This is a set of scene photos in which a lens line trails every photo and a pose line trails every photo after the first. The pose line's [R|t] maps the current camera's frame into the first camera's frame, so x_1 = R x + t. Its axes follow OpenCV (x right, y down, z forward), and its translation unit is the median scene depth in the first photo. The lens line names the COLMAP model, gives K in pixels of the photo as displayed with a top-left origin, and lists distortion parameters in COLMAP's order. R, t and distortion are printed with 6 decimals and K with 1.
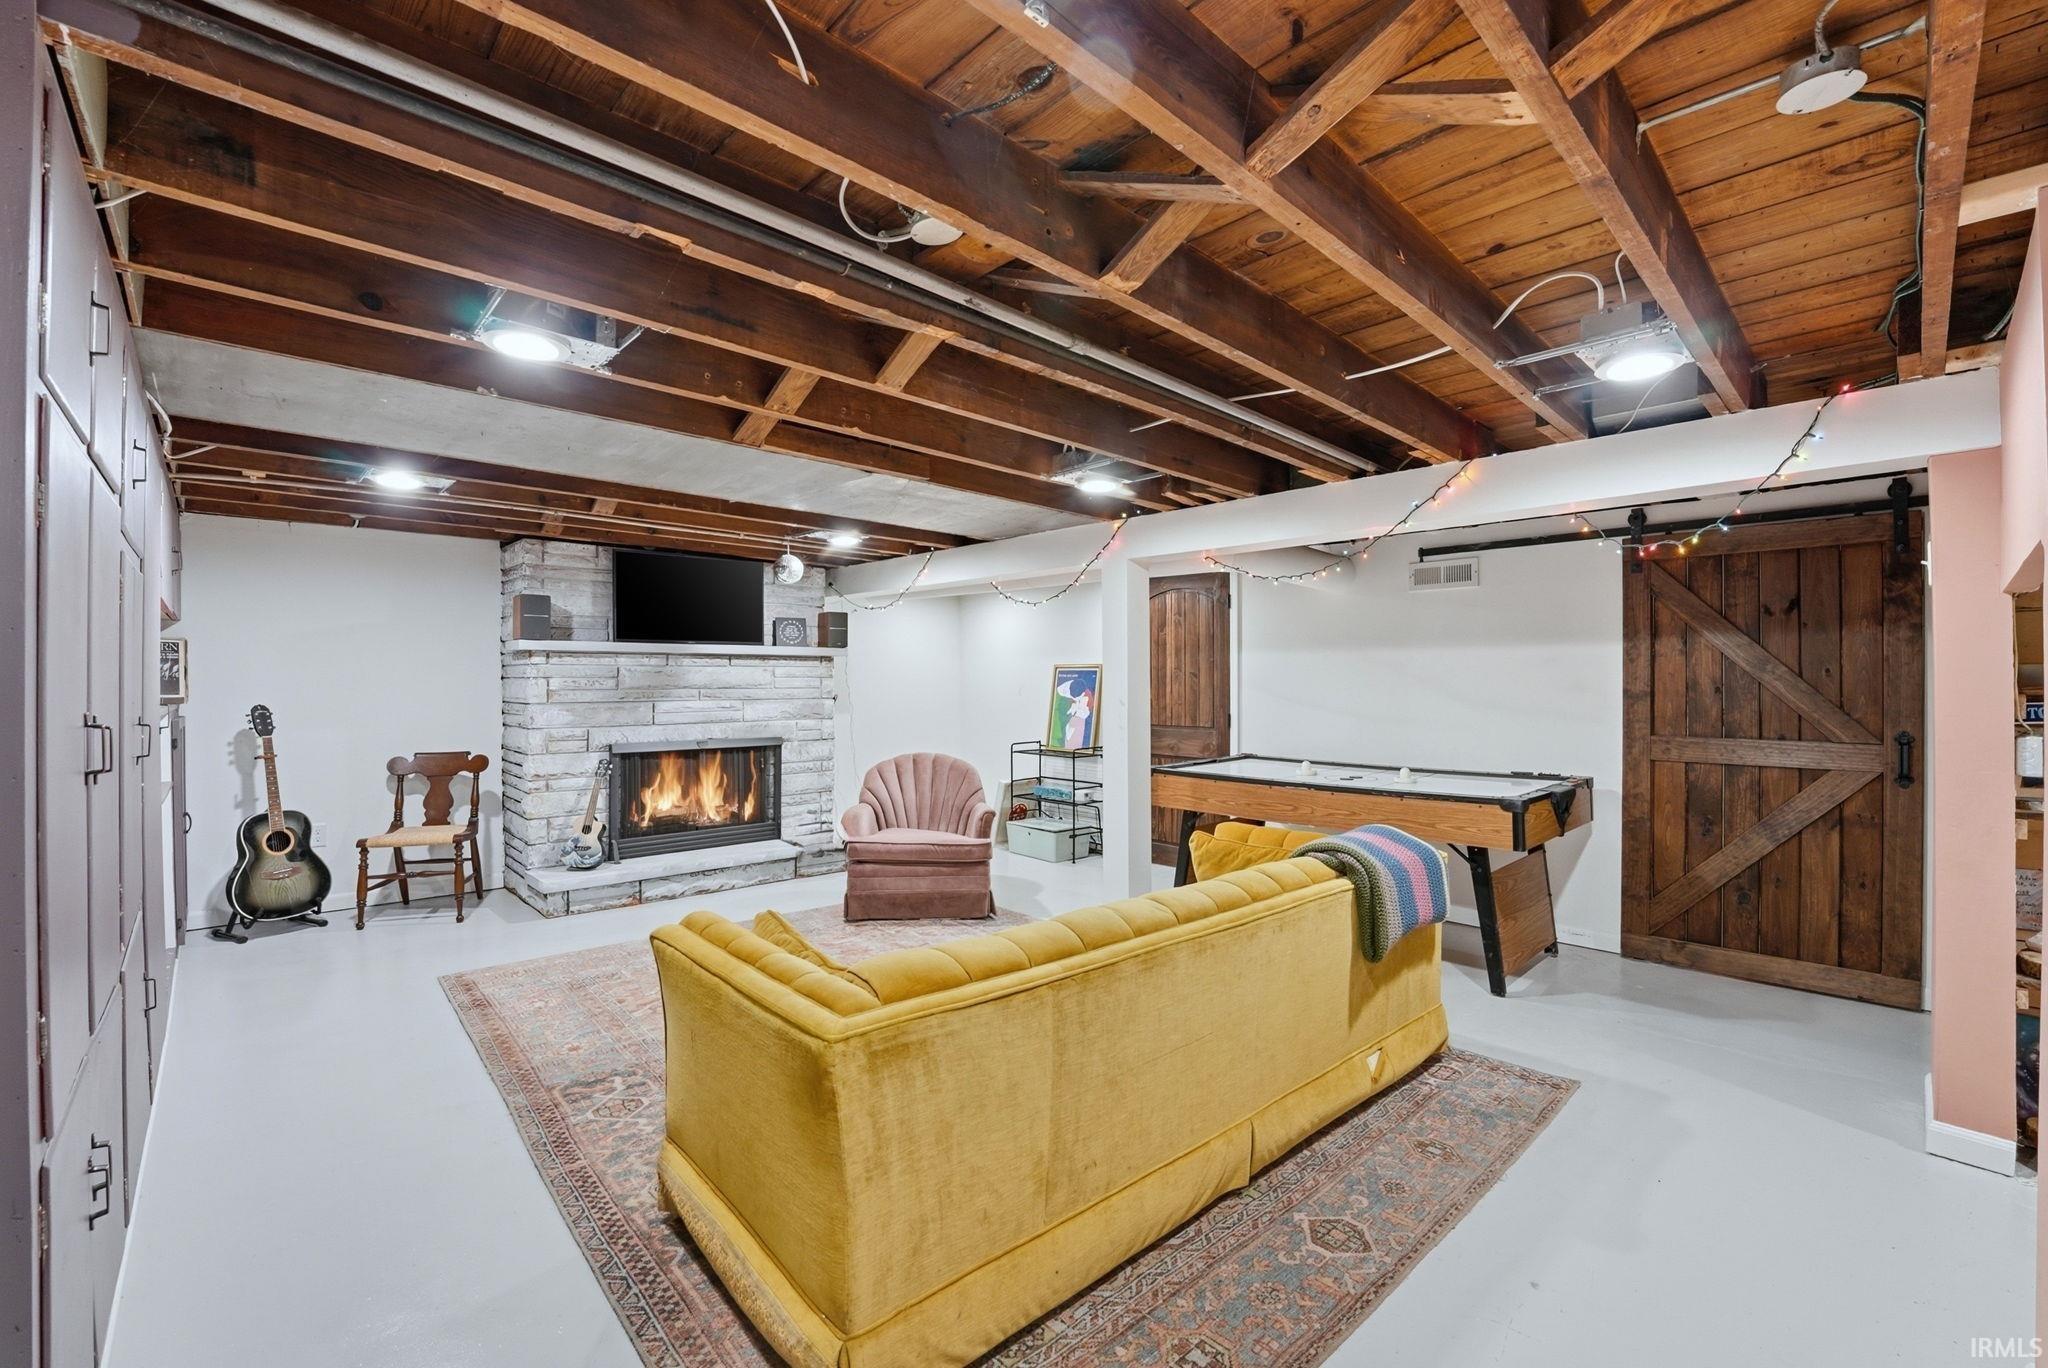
lens RADIAL K [[858.2, 0, 1033.4], [0, 858.2, 684.5], [0, 0, 1]] dist [-0.023683, 0.000702]
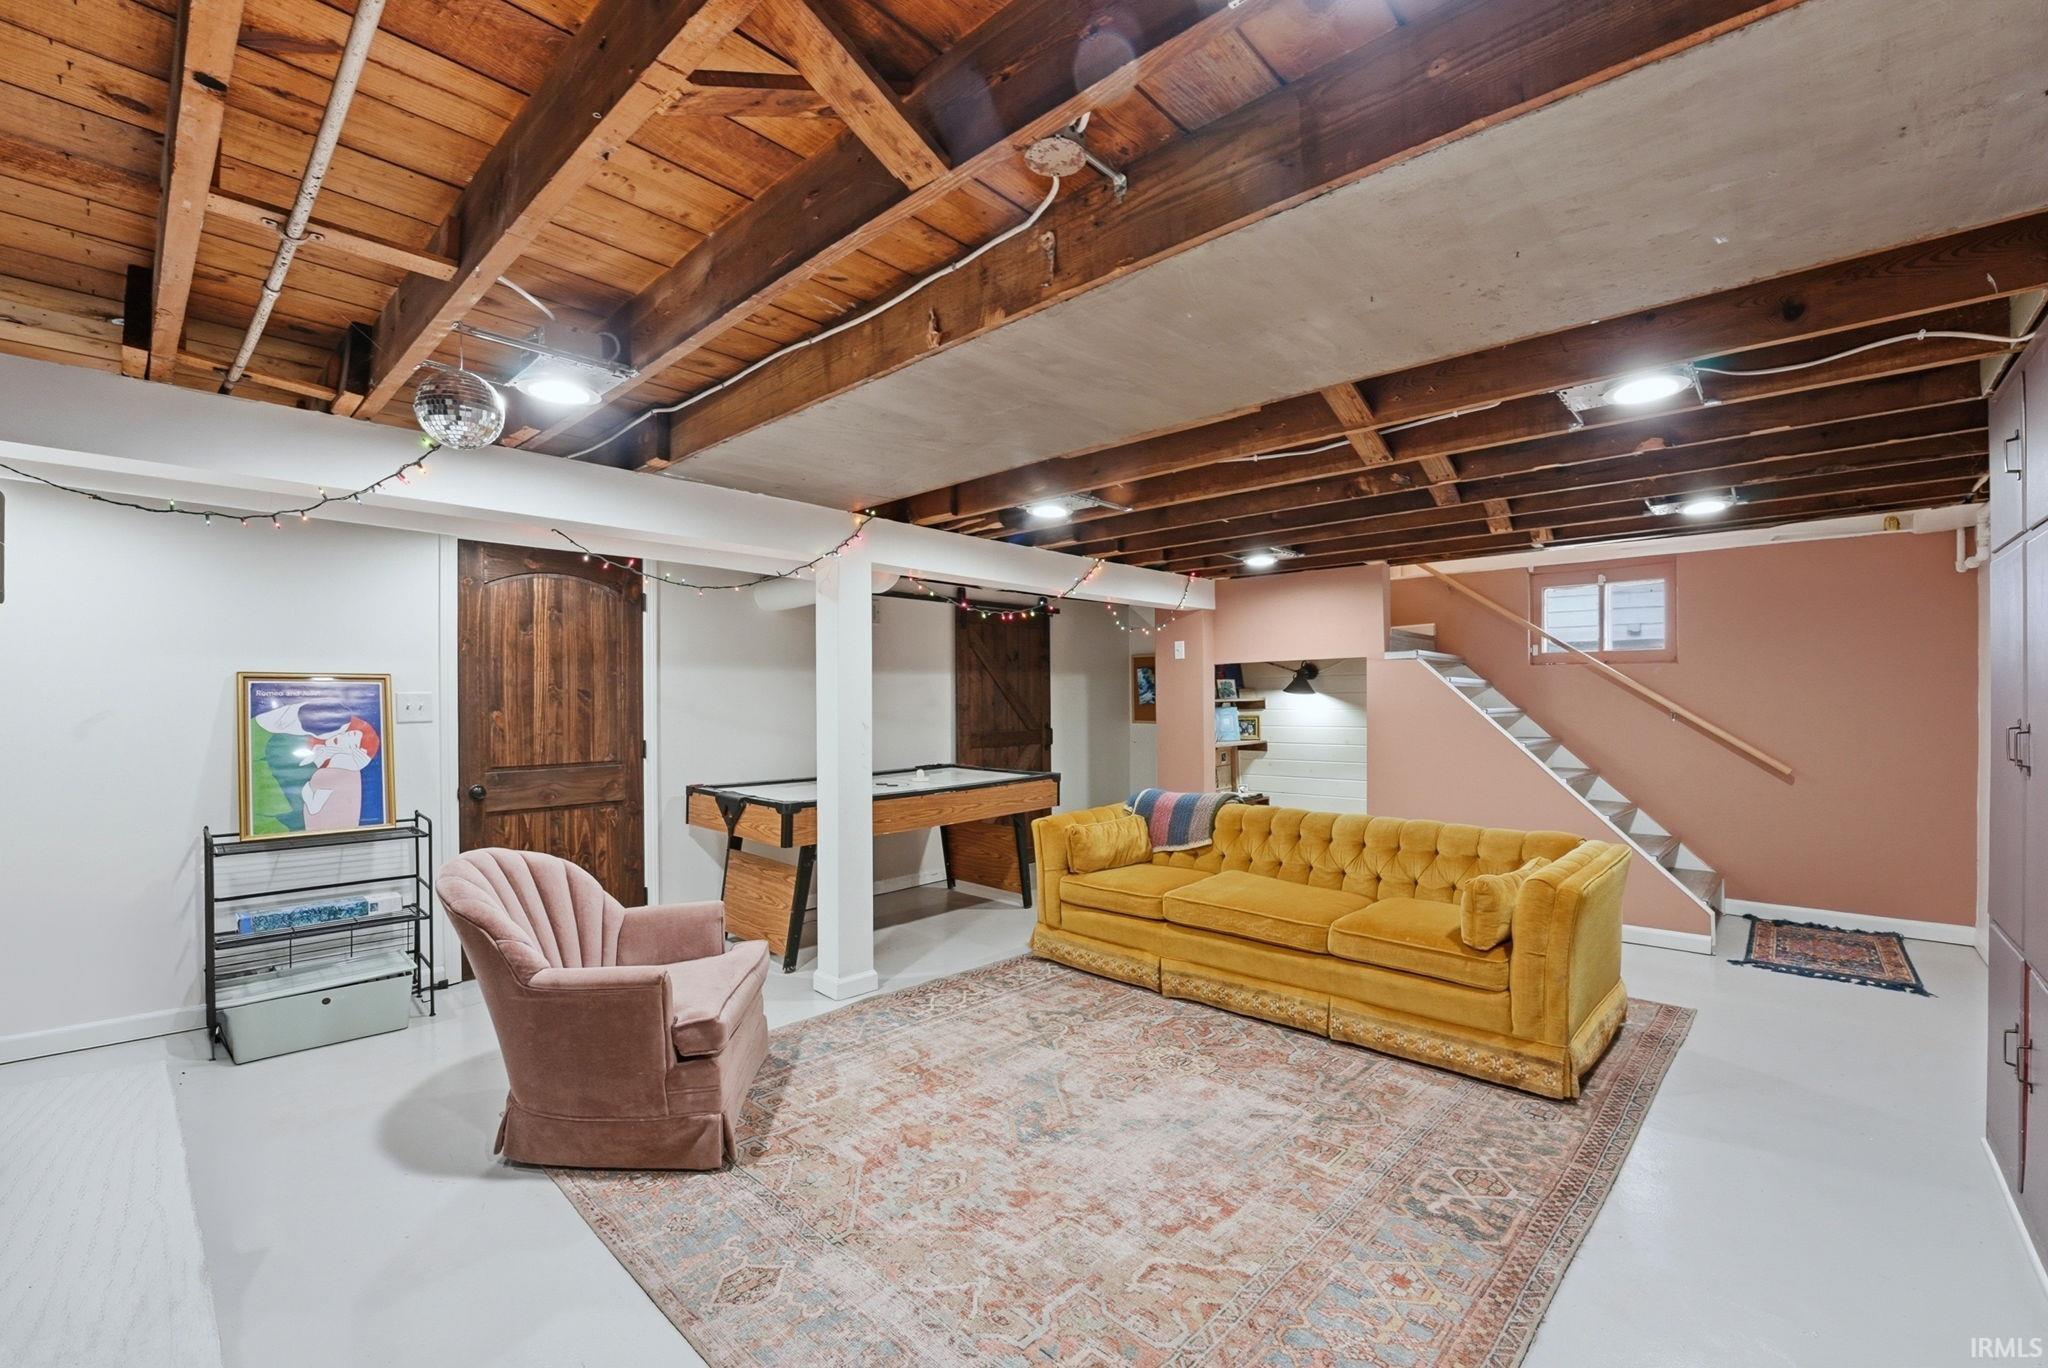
lens RADIAL K [[858.2, 0, 1033.4], [0, 858.2, 684.5], [0, 0, 1]] dist [-0.023683, 0.000702]
pose [[-0.076086, 0.012678, 0.997021, -0.808556], [0.010345, 0.999875, -0.011925, -0.007990], [-0.997048, 0.009406, -0.076208, 0.922690]]
